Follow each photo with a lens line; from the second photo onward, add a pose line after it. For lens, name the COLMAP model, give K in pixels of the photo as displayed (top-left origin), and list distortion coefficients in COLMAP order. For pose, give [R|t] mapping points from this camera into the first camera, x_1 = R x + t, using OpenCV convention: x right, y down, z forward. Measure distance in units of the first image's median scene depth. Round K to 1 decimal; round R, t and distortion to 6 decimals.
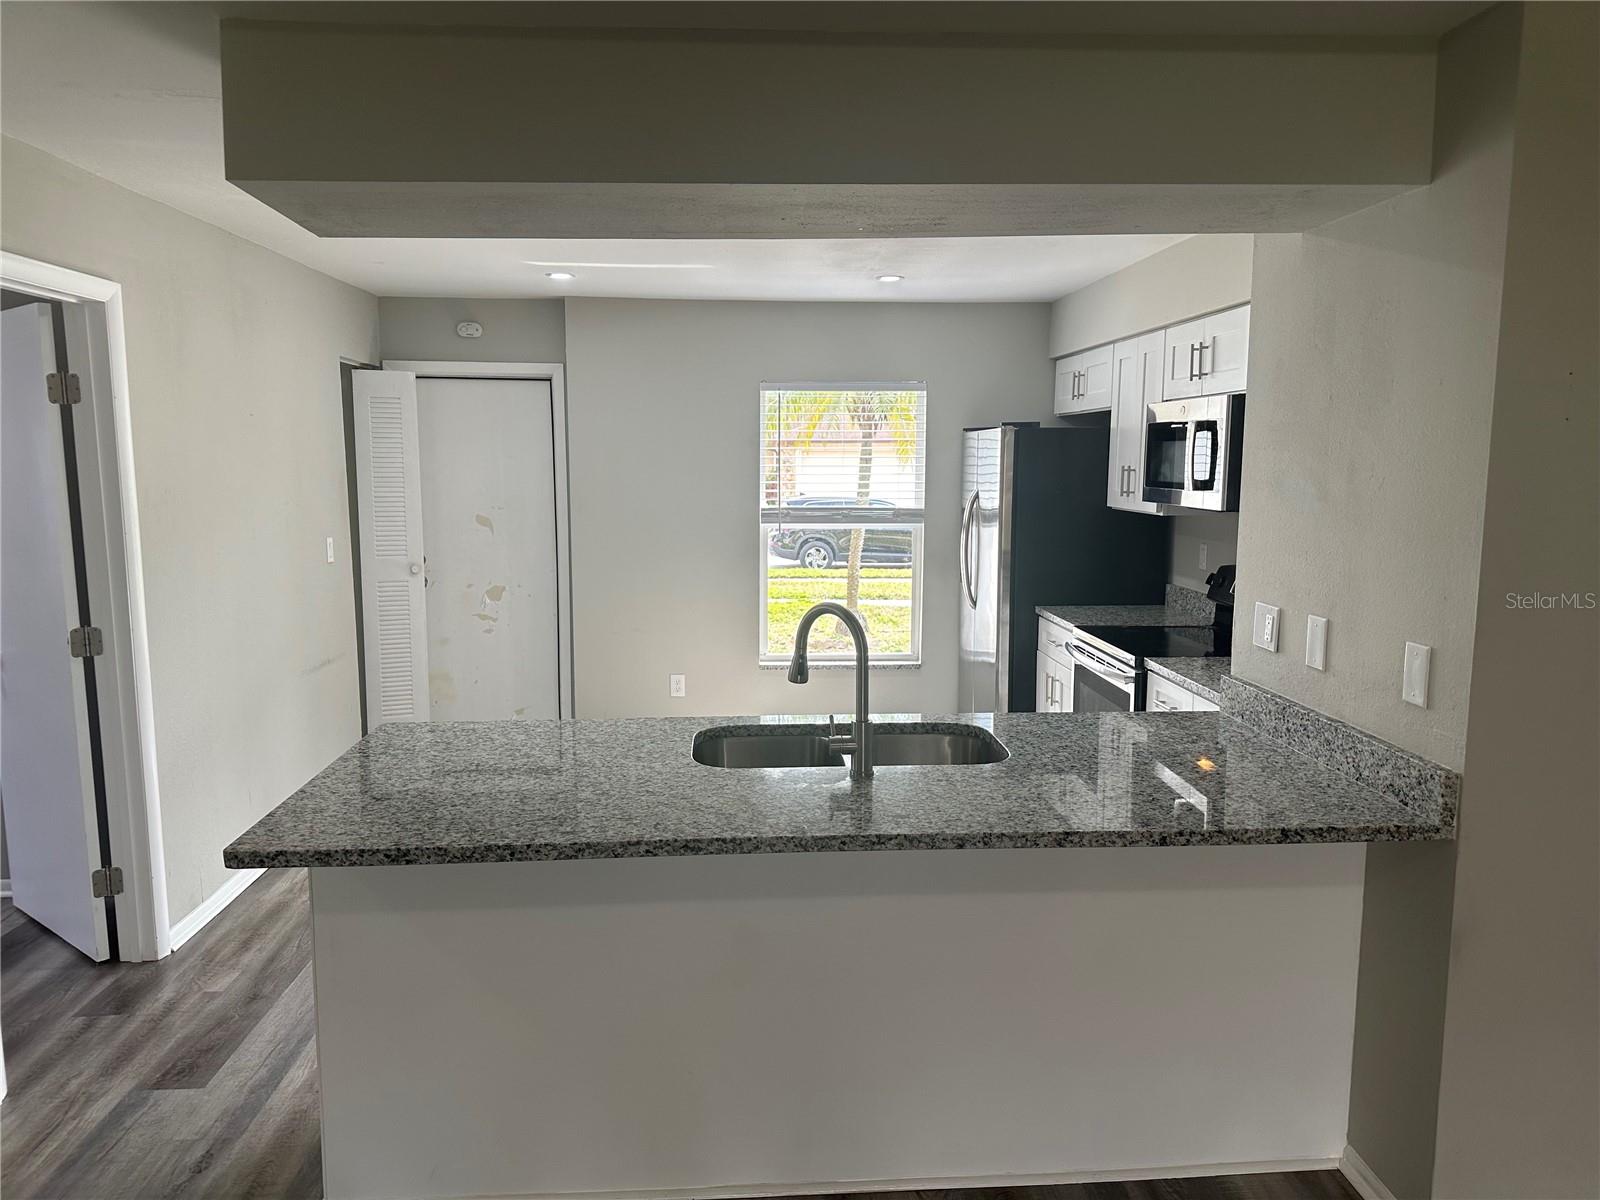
lens RADIAL K [[1128.1, 0, 819.9], [0, 1128.1, 643.6], [0, 0, 1]] dist [0.022229, -0.027502]
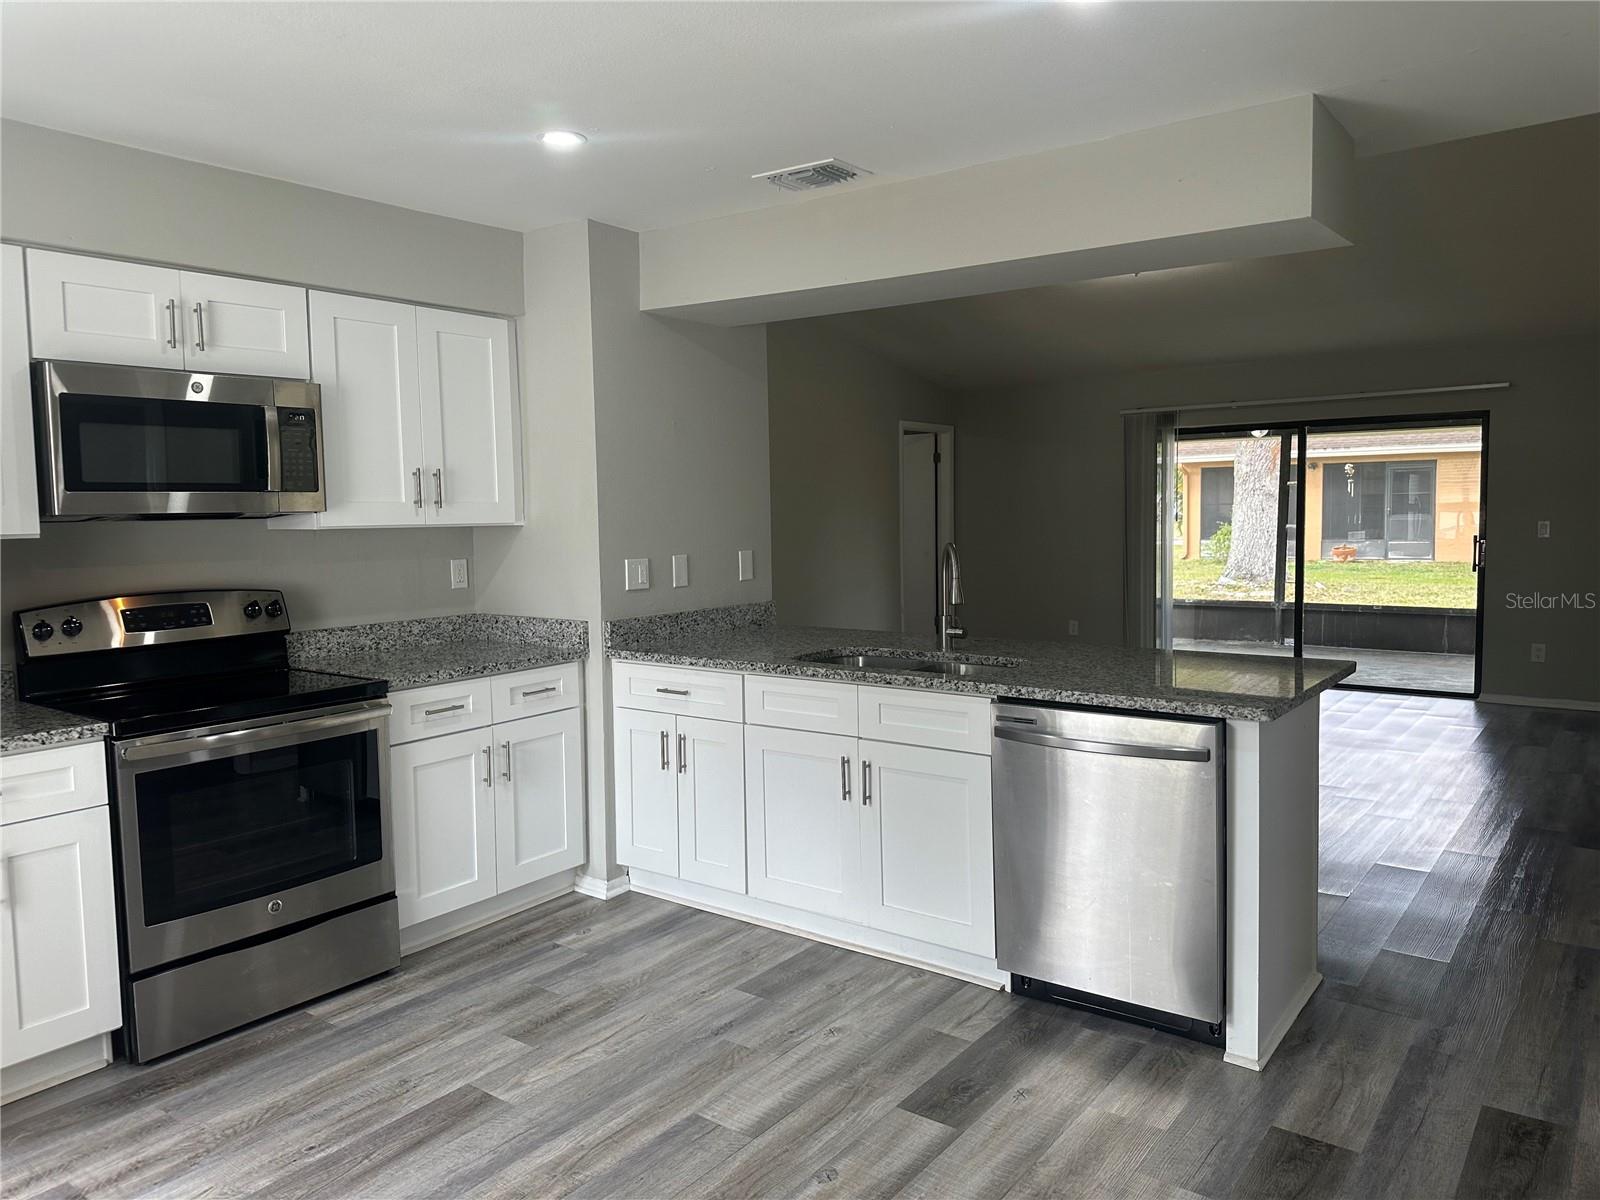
lens RADIAL K [[1128.1, 0, 835.2], [0, 1128.1, 586.1], [0, 0, 1]] dist [0.022229, -0.027502]
pose [[-0.764892, -0.044668, 0.642608, -0.808610], [0.112503, 0.972997, 0.201544, -0.293922], [-0.634258, 0.226455, -0.739212, 2.171151]]
